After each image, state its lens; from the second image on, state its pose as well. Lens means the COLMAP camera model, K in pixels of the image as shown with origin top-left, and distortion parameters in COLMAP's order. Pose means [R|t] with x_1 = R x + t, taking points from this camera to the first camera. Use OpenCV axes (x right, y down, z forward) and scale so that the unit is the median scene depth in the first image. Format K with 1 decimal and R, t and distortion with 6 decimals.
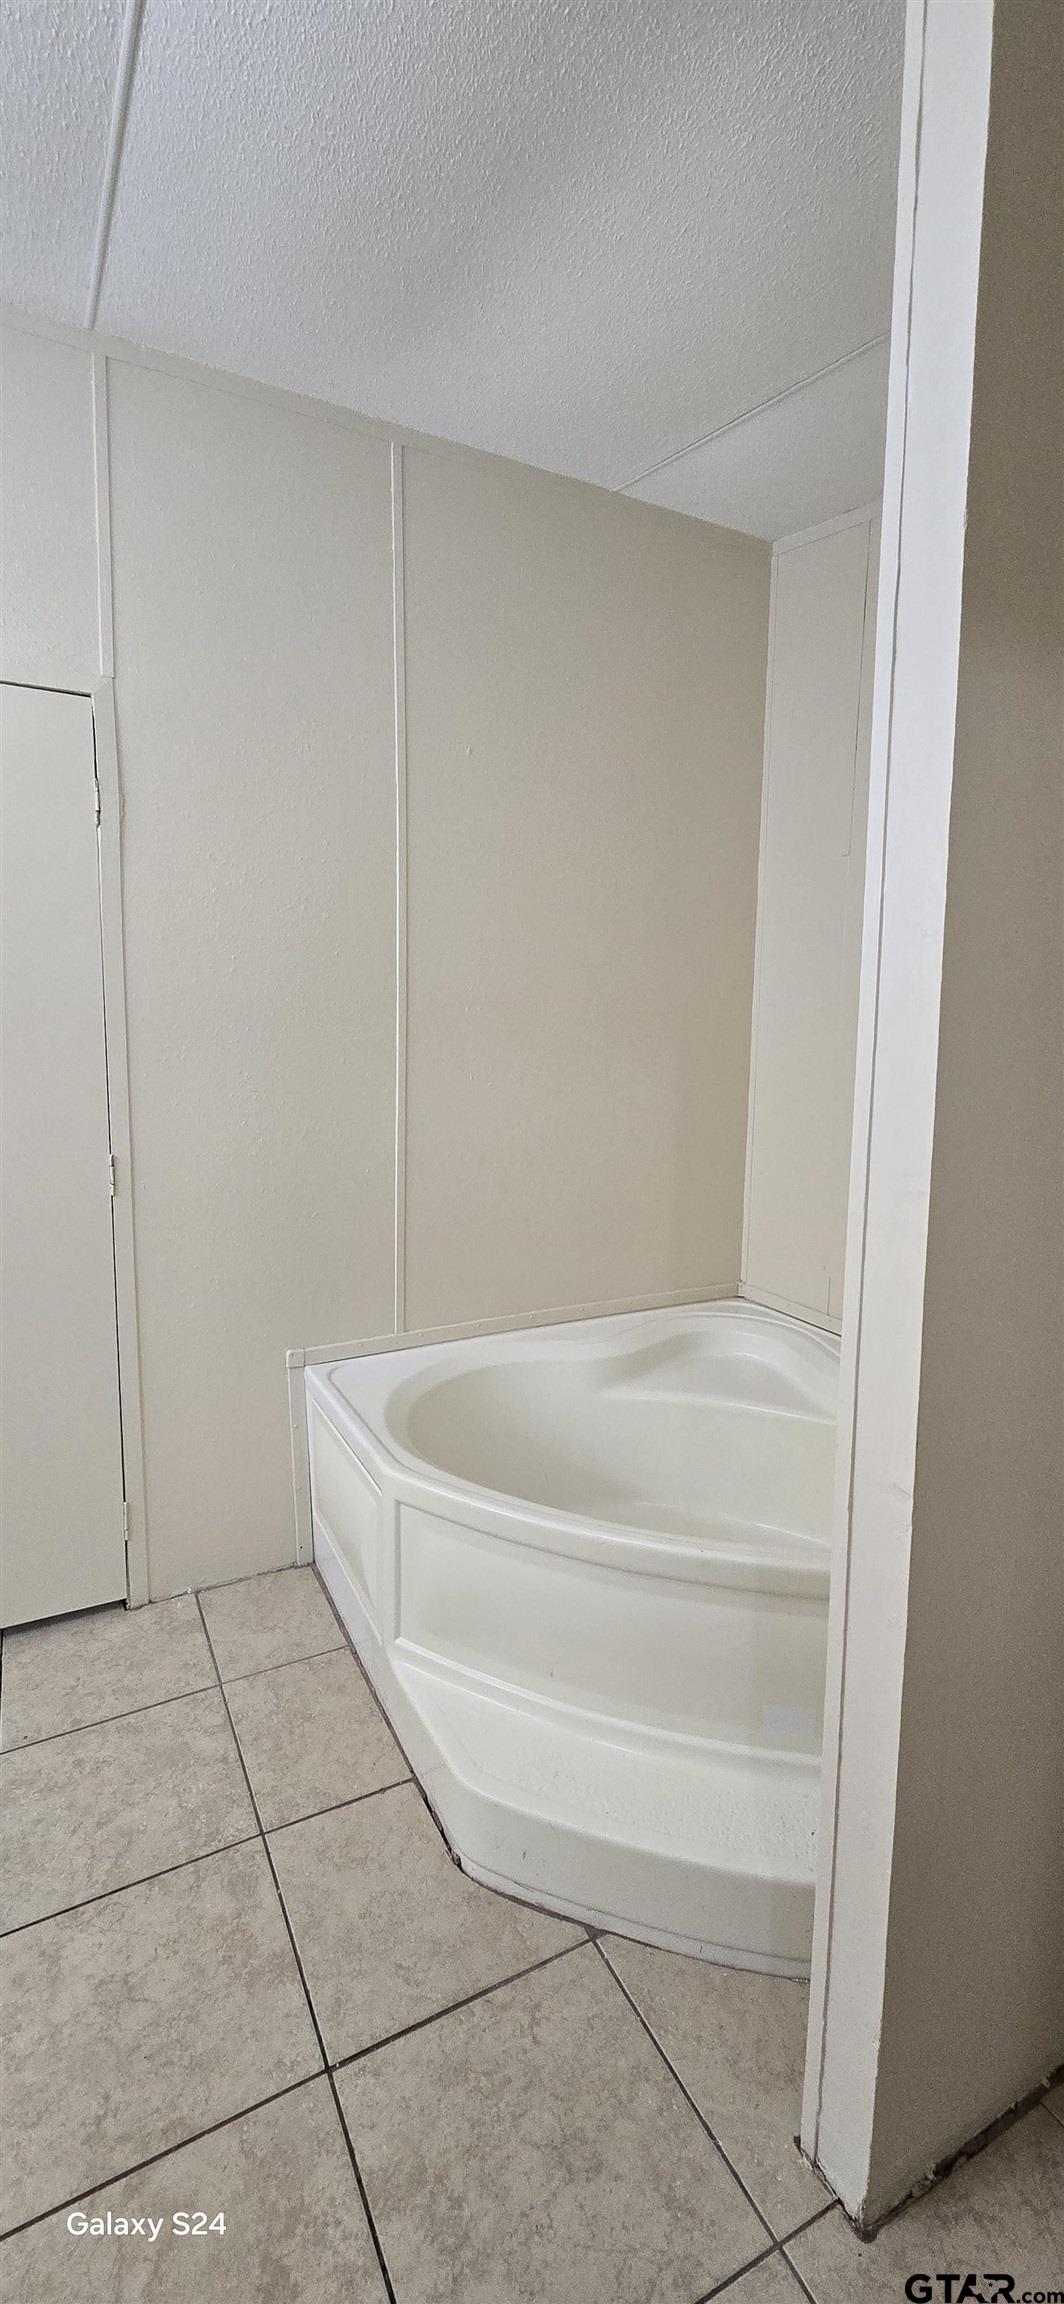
lens RADIAL K [[947.0, 0, 527.1], [0, 947.0, 1138.1], [0, 0, 1]] dist [-0.002686, 0.000650]
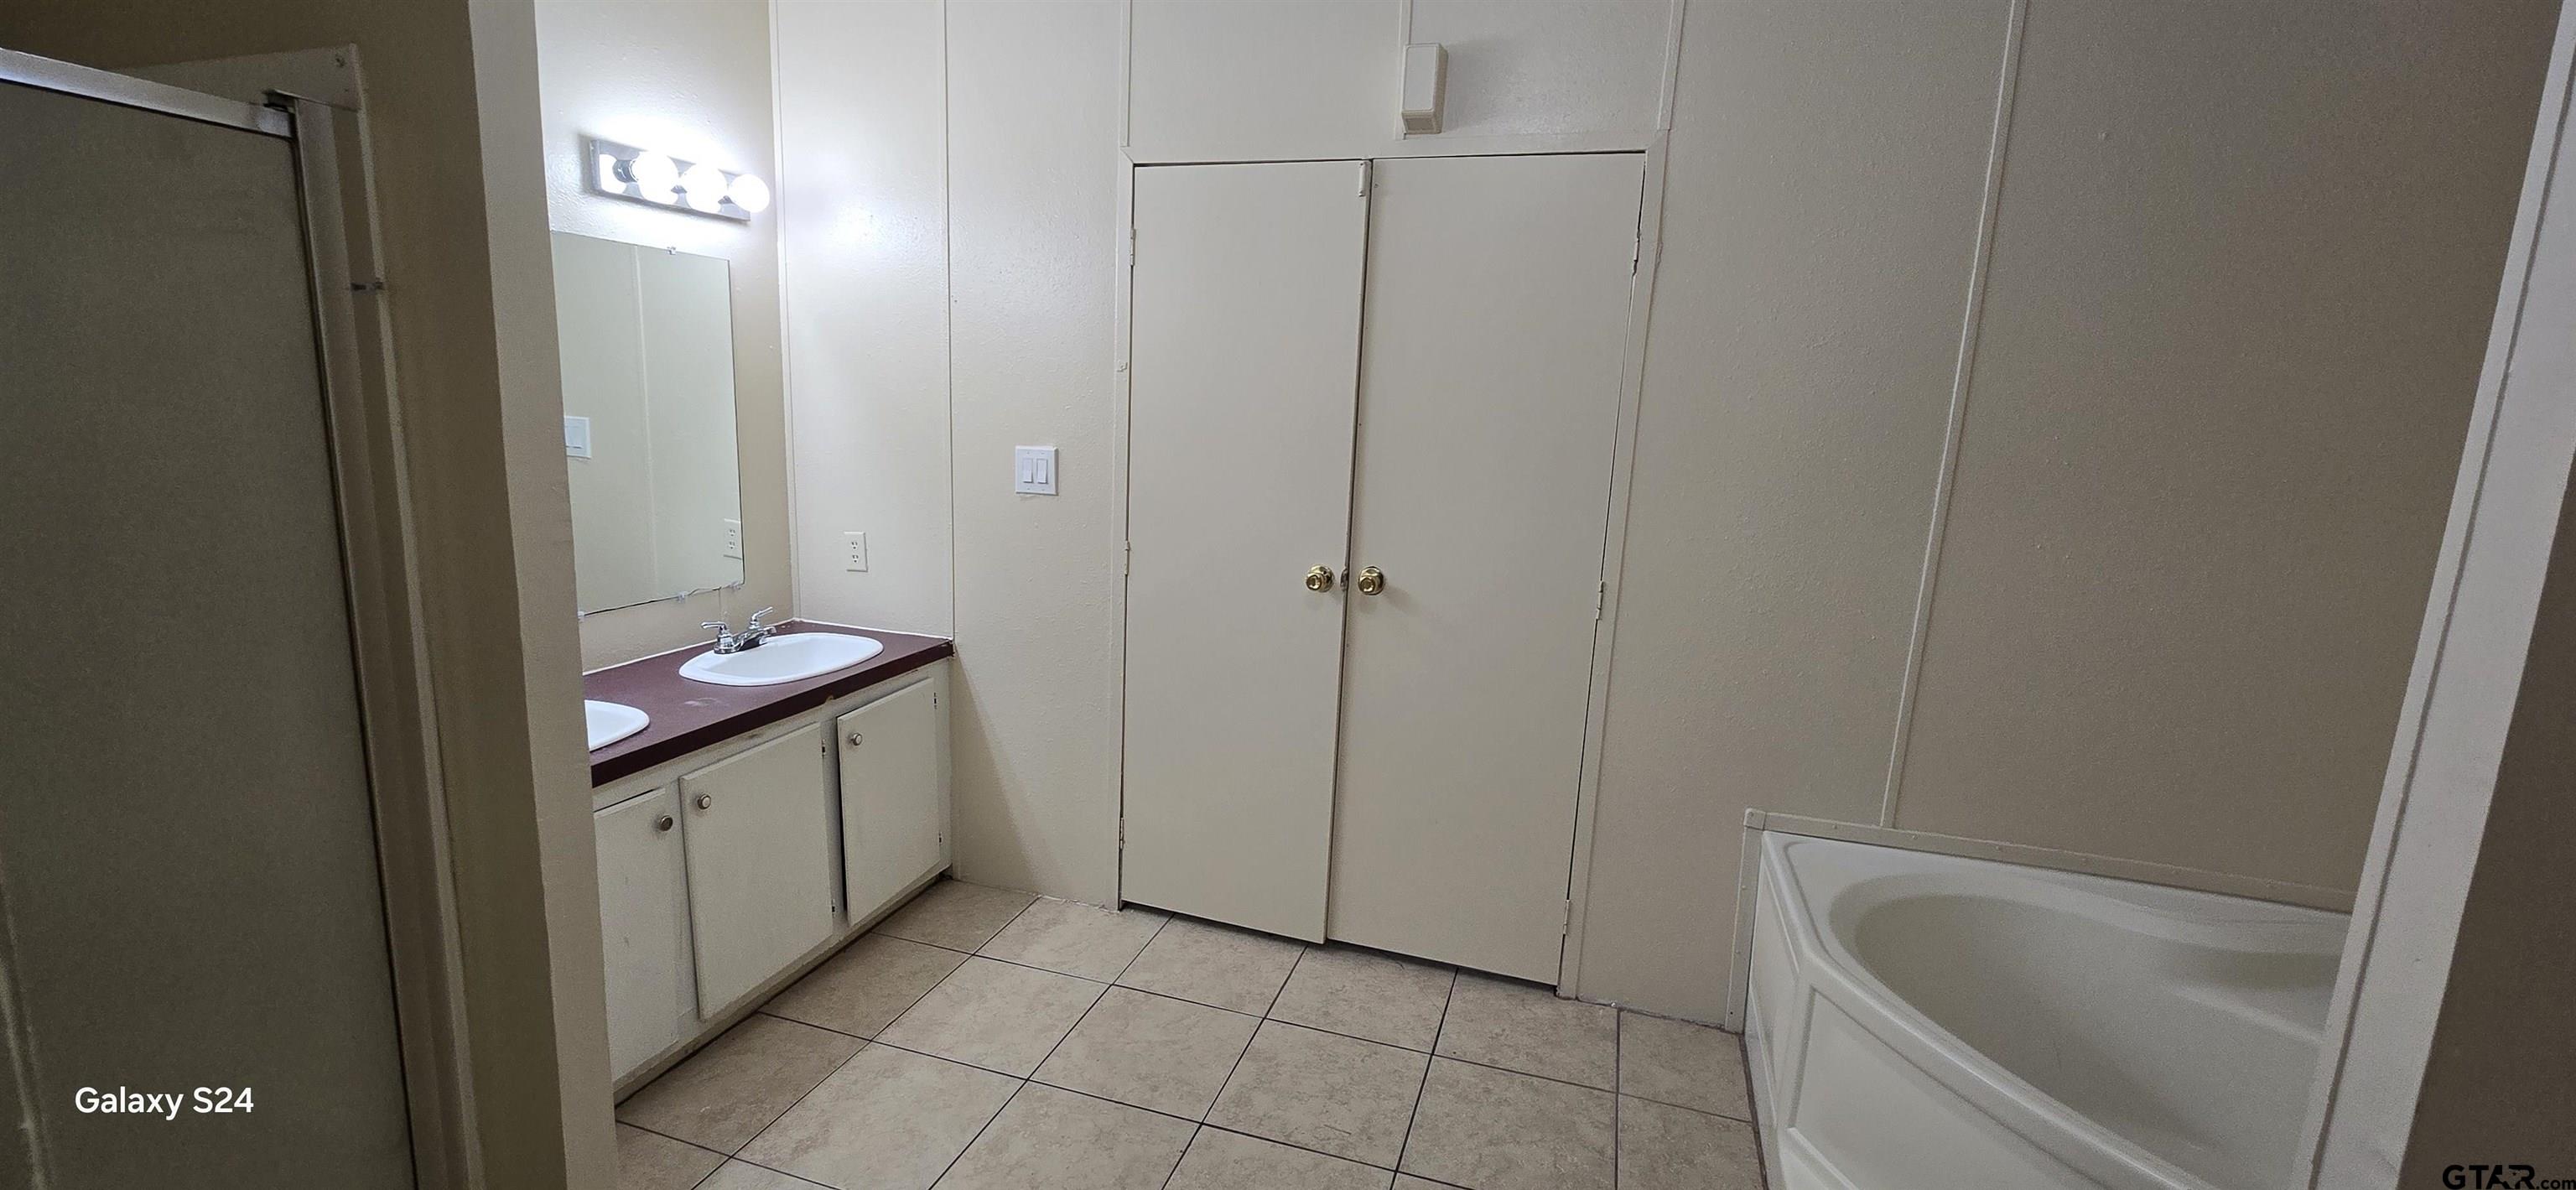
lens RADIAL K [[1058.8, 0, 1284.5], [0, 1058.8, 597.7], [0, 0, 1]] dist [-0.002686, 0.000650]
pose [[0.706666, 0.144415, -0.692652, 0.149765], [-0.124426, 0.989057, 0.079271, -0.016506], [0.696521, 0.030165, 0.716902, -0.120609]]
